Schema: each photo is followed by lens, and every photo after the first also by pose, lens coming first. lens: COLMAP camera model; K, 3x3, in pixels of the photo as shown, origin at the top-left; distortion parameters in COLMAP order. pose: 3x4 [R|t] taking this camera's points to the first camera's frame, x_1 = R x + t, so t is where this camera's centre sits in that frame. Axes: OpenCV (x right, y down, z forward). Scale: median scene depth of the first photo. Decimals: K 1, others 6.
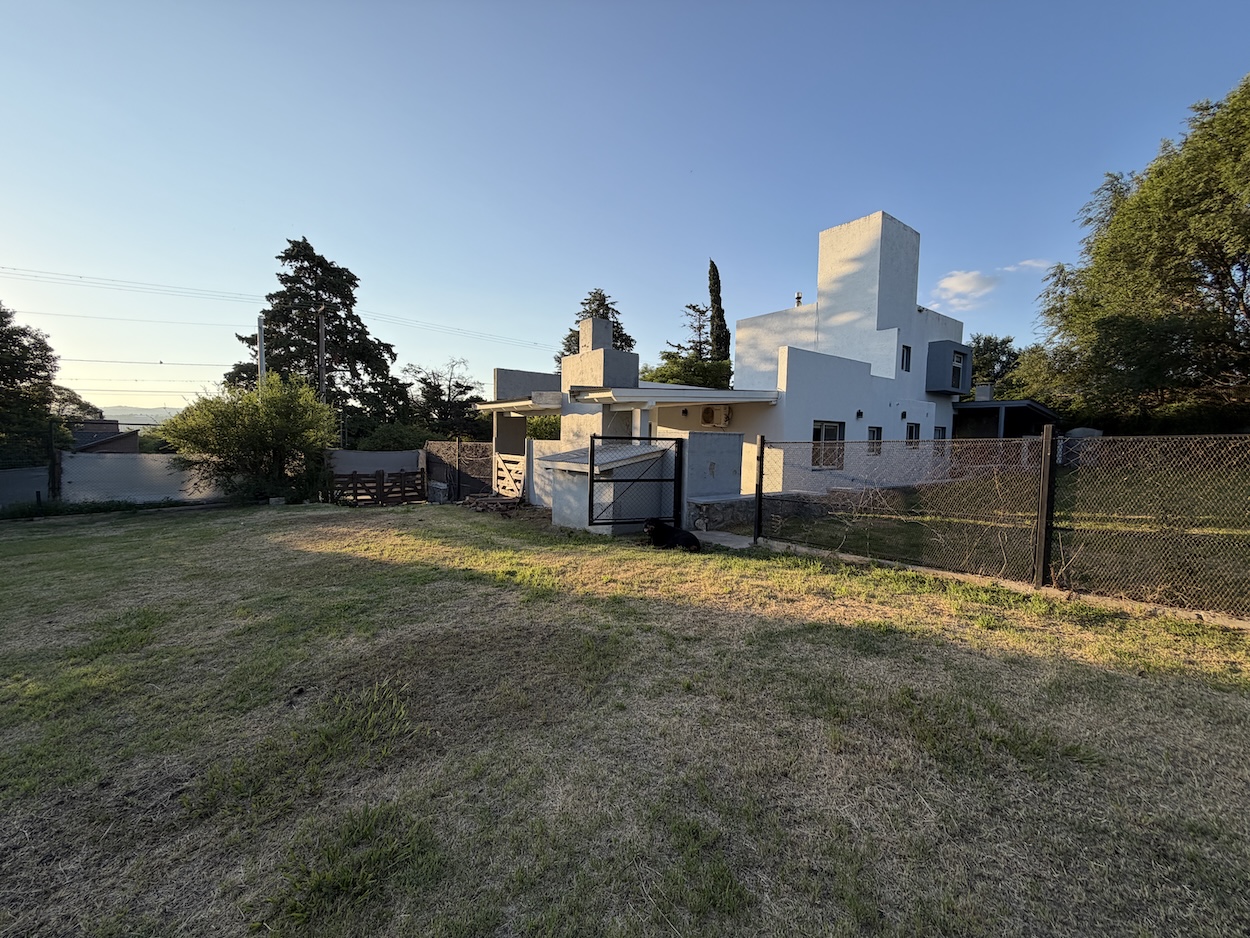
lens RADIAL K [[499.0, 0, 623.4], [0, 499.0, 466.4], [0, 0, 1]] dist [-0.000193, 0.000284]
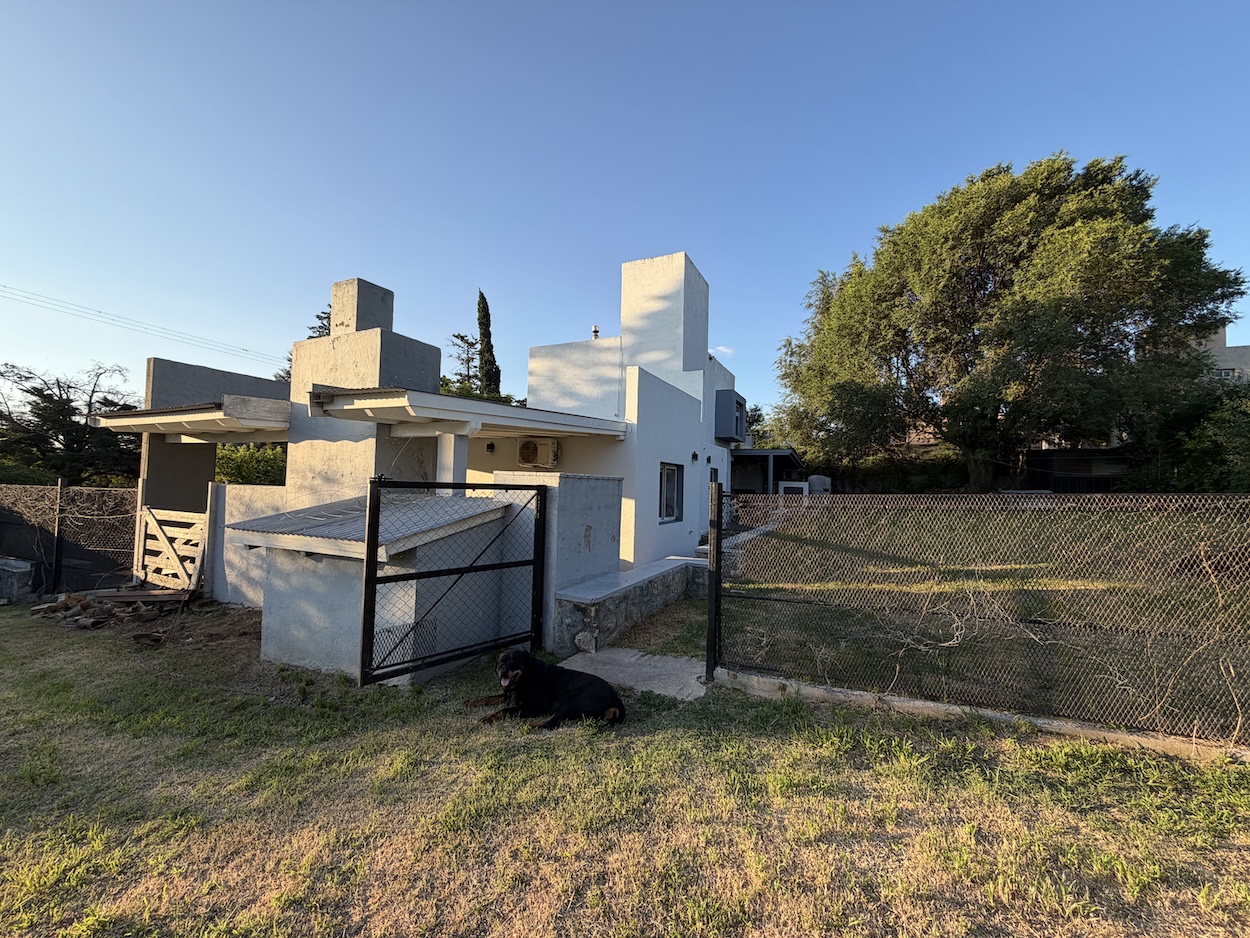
lens RADIAL K [[499.0, 0, 623.4], [0, 499.0, 466.4], [0, 0, 1]] dist [-0.000193, 0.000284]
pose [[0.888200, 0.020282, 0.459008, -0.036989], [0.018564, 0.996625, -0.079959, -0.017901], [-0.459081, 0.079541, 0.884826, 0.260388]]
